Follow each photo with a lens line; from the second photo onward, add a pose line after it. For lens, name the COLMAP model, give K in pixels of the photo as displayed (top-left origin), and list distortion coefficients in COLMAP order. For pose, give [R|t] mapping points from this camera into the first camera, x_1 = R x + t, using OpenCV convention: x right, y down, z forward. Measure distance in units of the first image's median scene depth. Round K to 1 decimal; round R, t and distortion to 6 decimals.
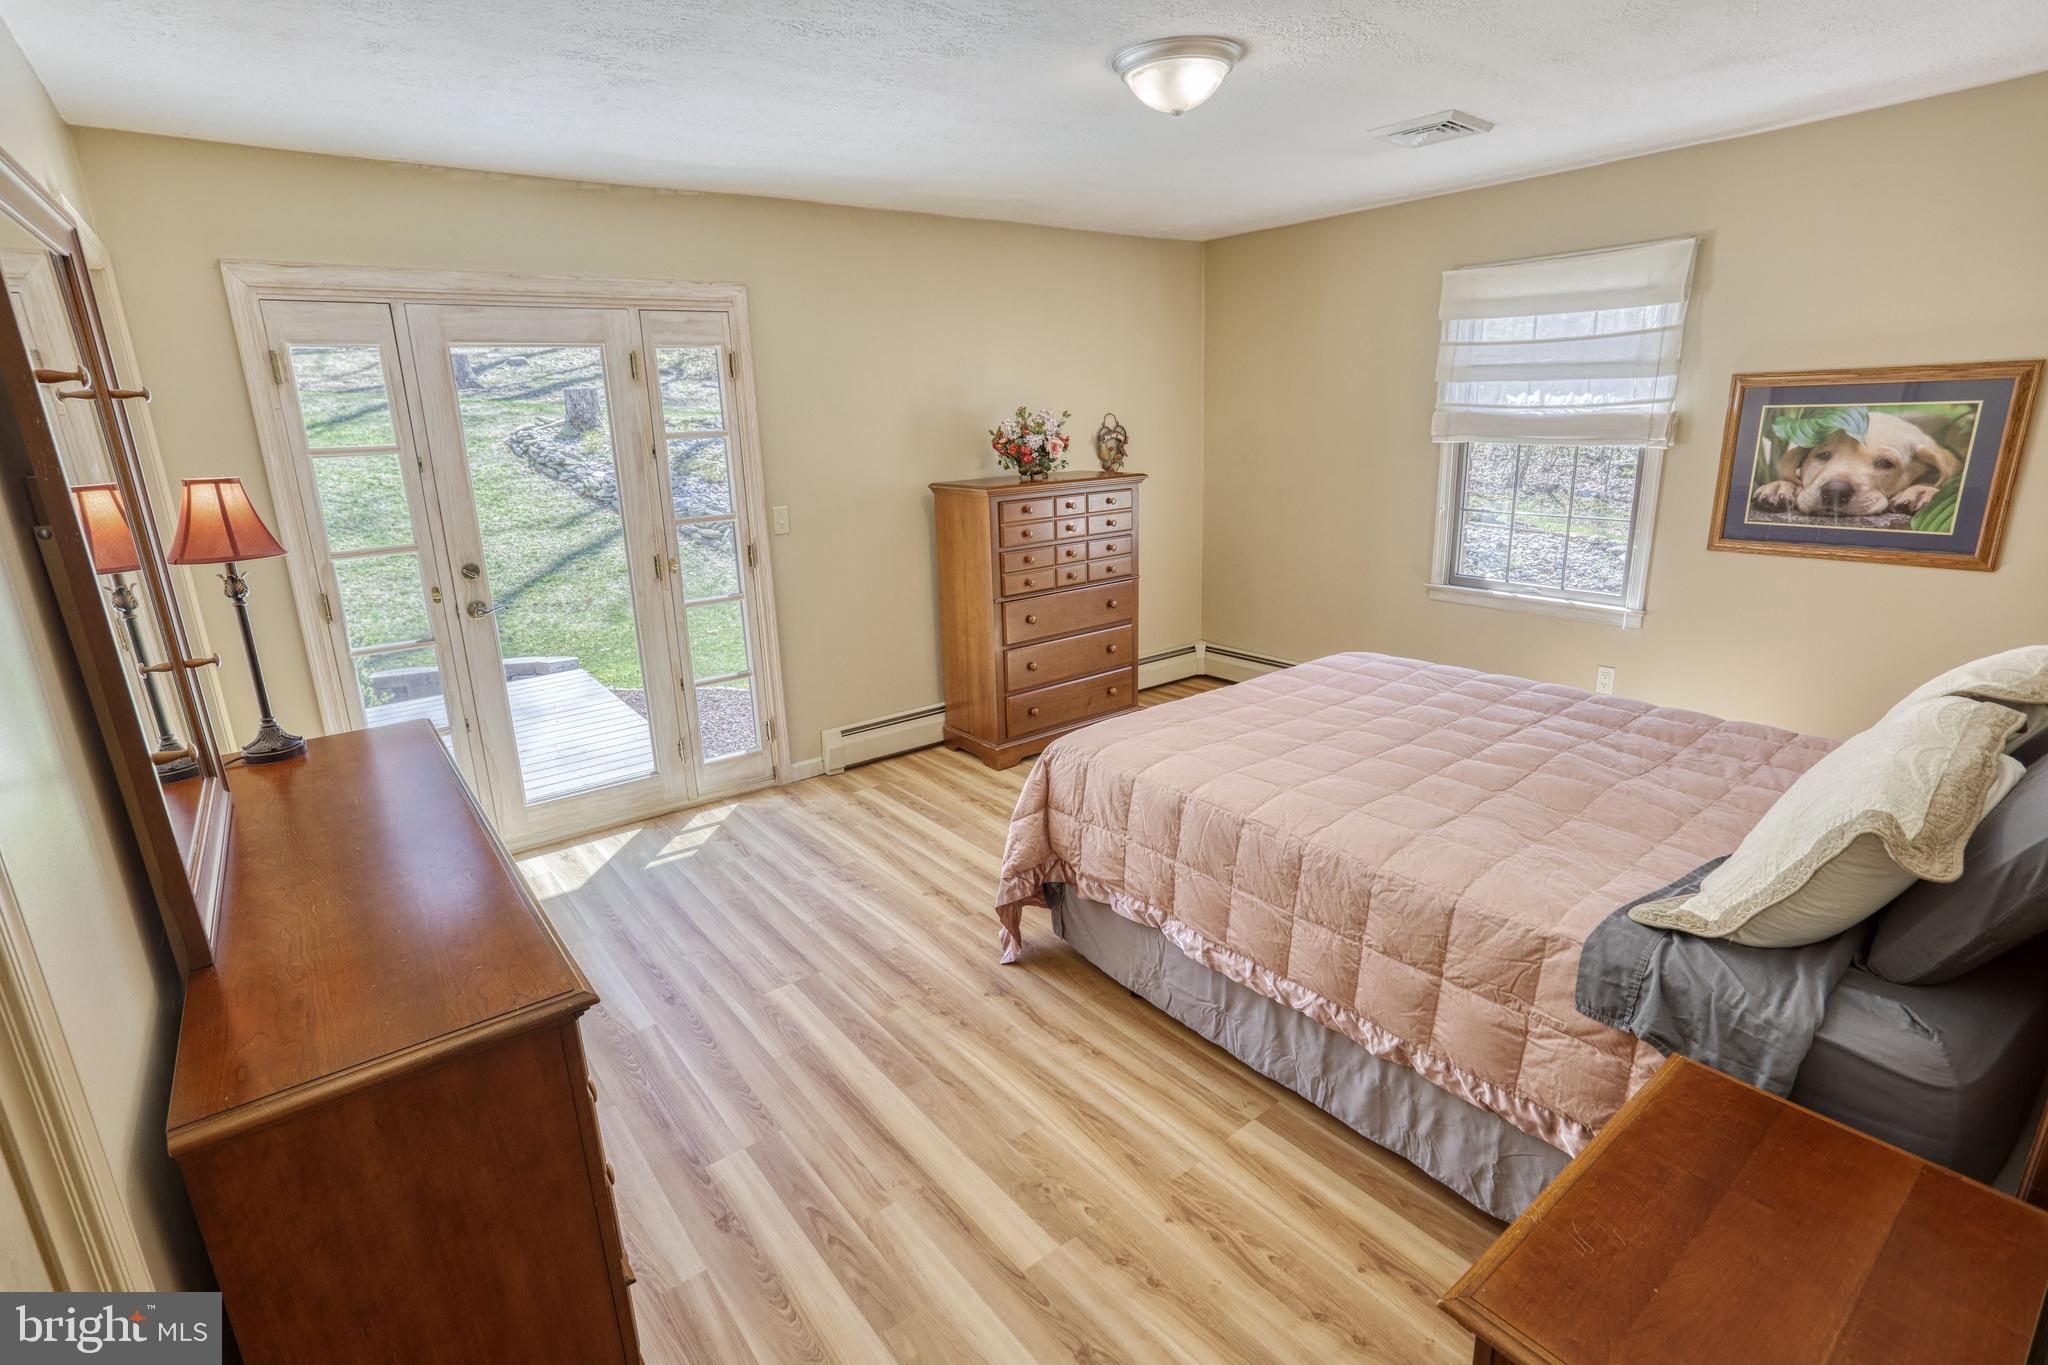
lens RADIAL K [[981.1, 0, 1018.1], [0, 981.1, 678.5], [0, 0, 1]] dist [-0.060027, 0.027745]
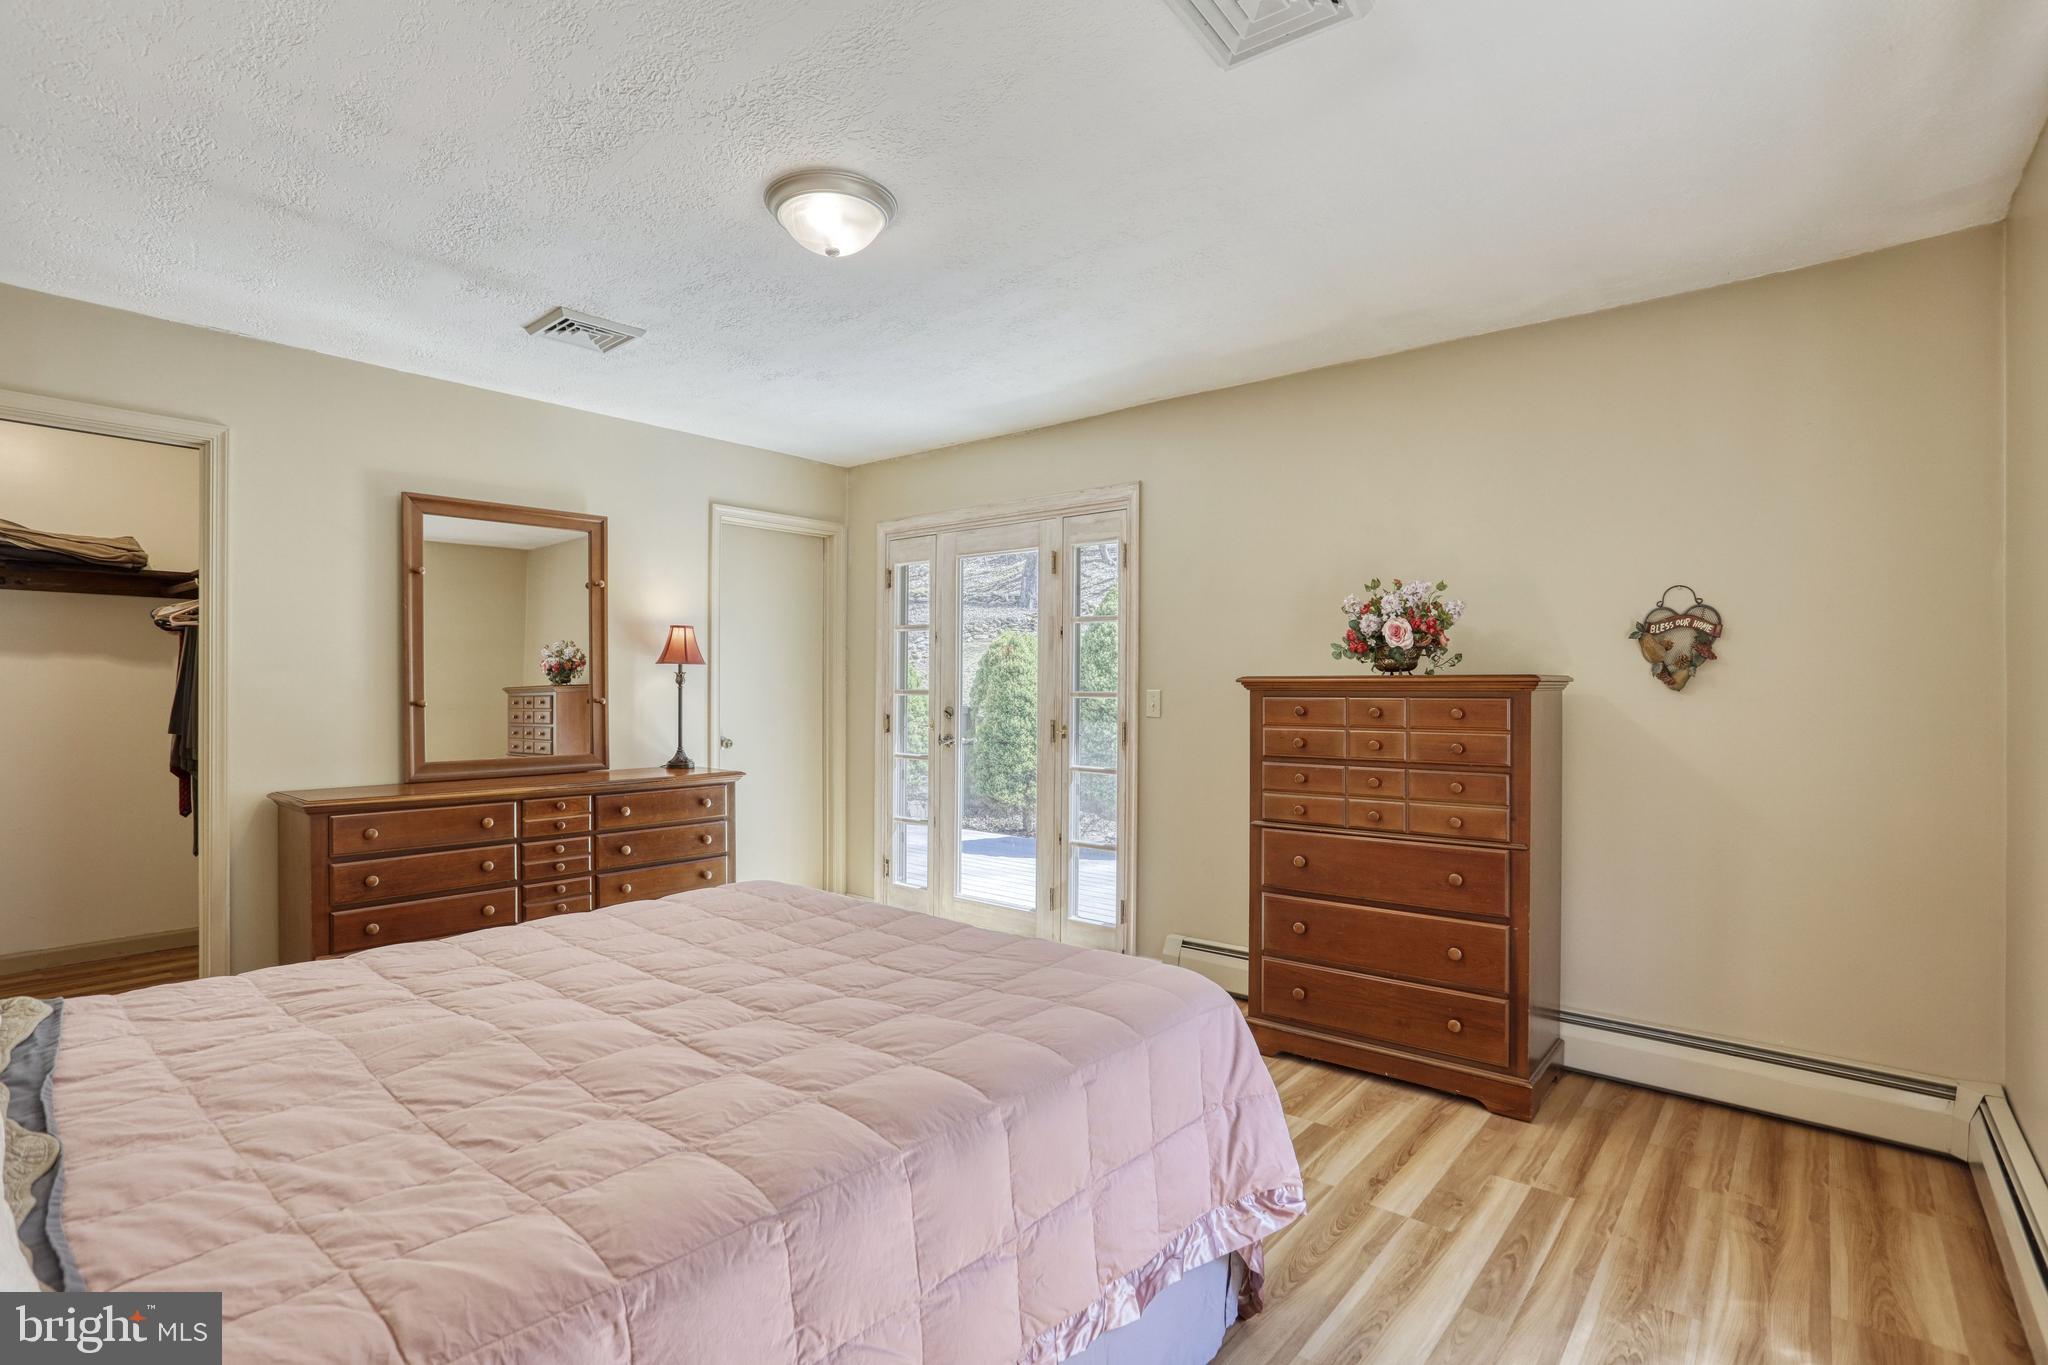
lens RADIAL K [[981.1, 0, 1018.1], [0, 981.1, 678.5], [0, 0, 1]] dist [-0.060027, 0.027745]
pose [[0.207910, 0.027864, -0.977751, 0.856415], [-0.270989, 0.962108, -0.030205, -0.143984], [0.939861, 0.271240, 0.207583, 0.796127]]
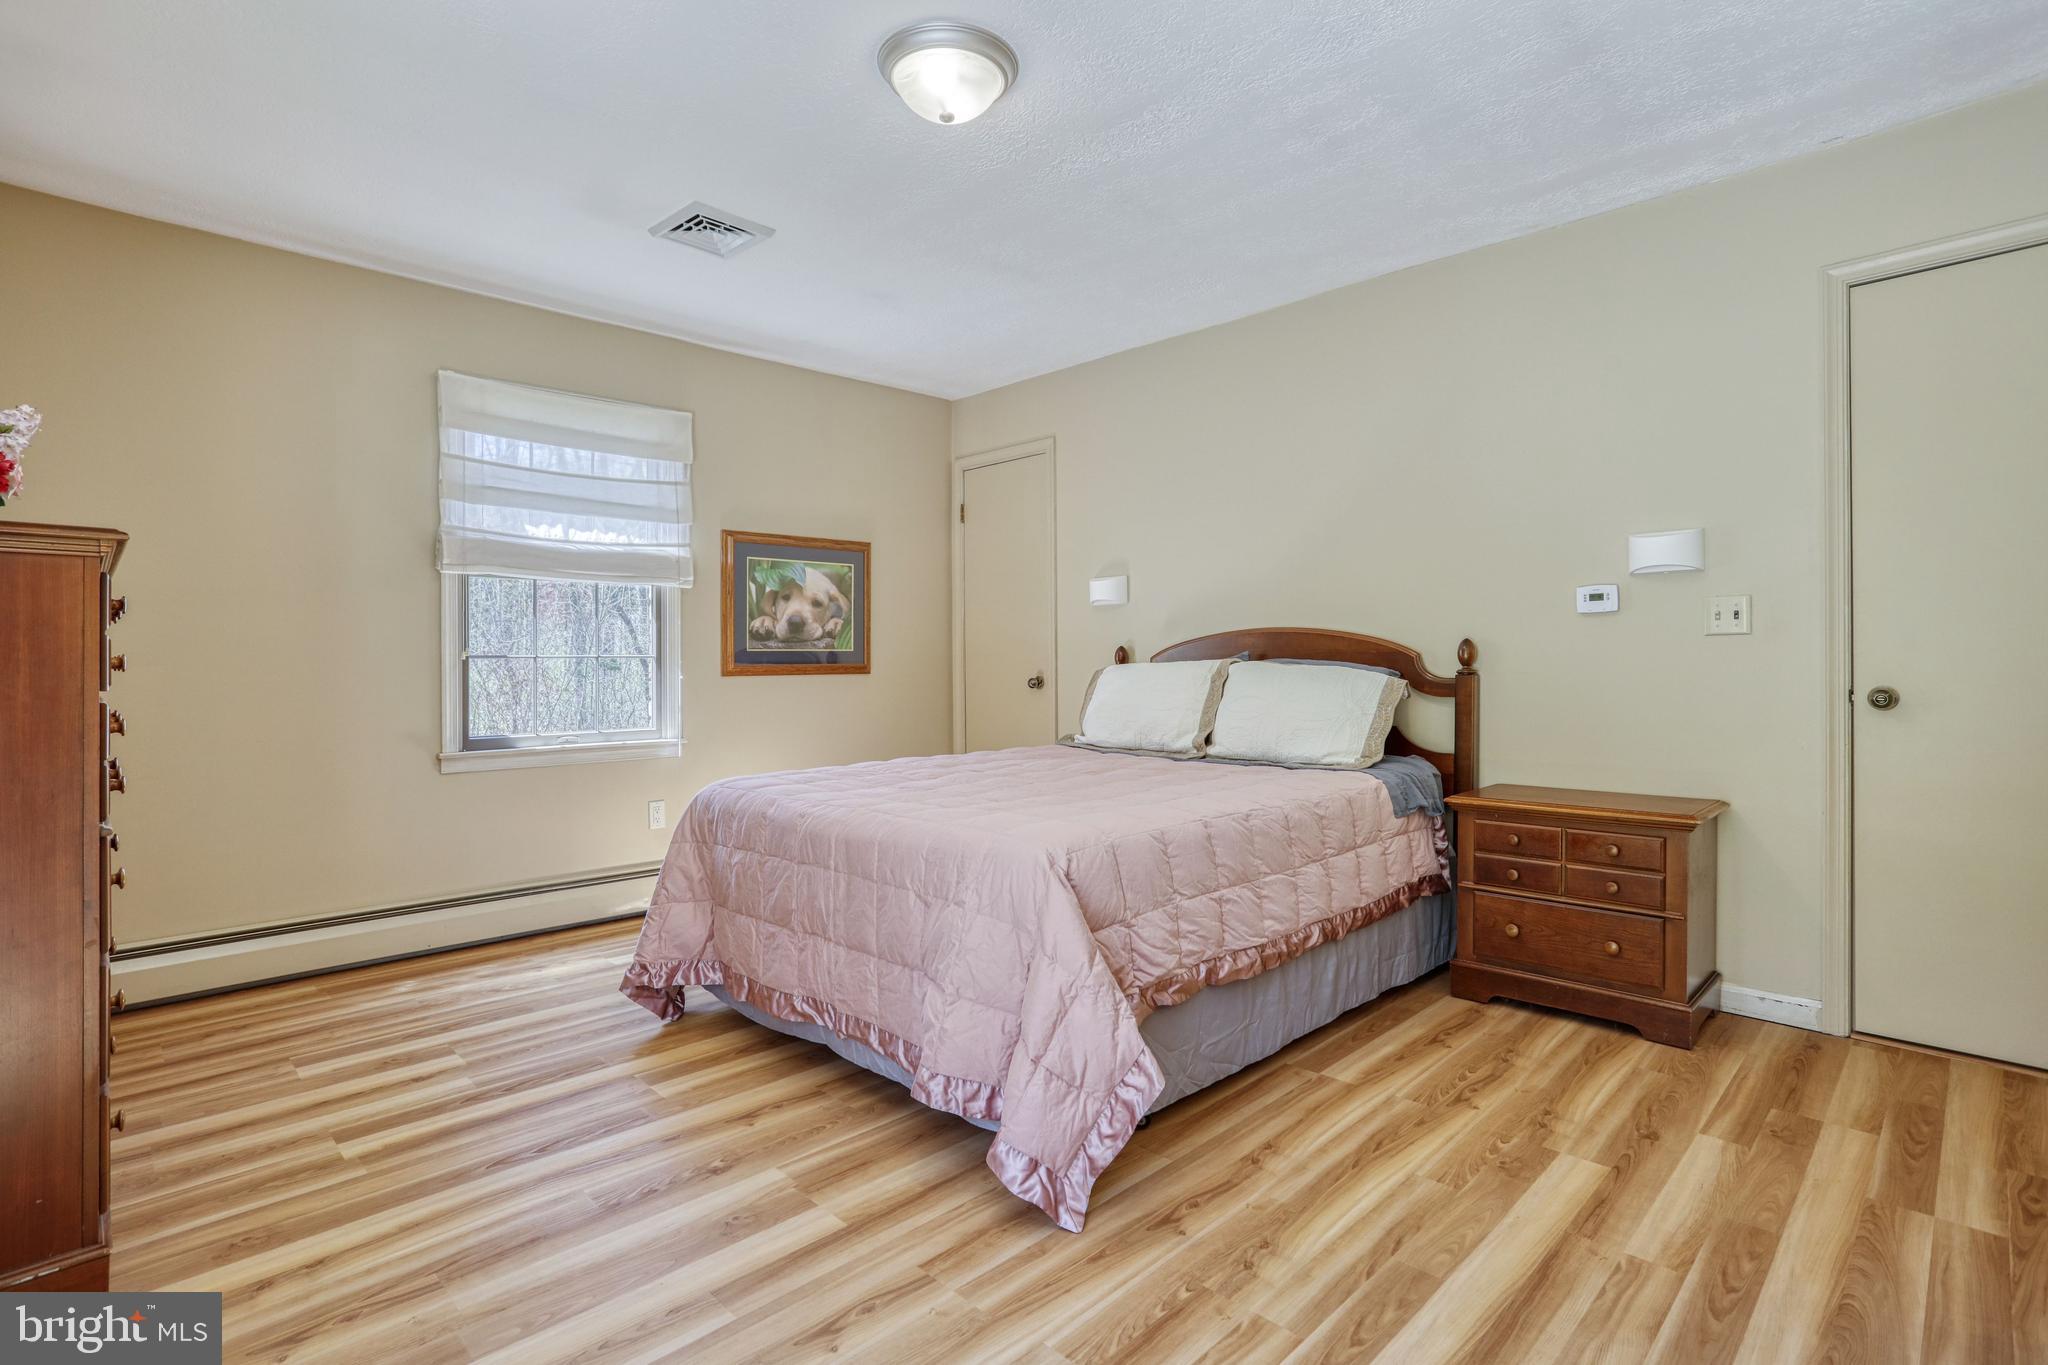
lens RADIAL K [[981.1, 0, 1018.1], [0, 981.1, 678.5], [0, 0, 1]] dist [-0.060027, 0.027745]
pose [[-0.115036, 0.019781, 0.993164, -0.532503], [0.274850, 0.961403, 0.012687, -0.053110], [-0.954581, 0.274431, -0.116033, 0.870145]]
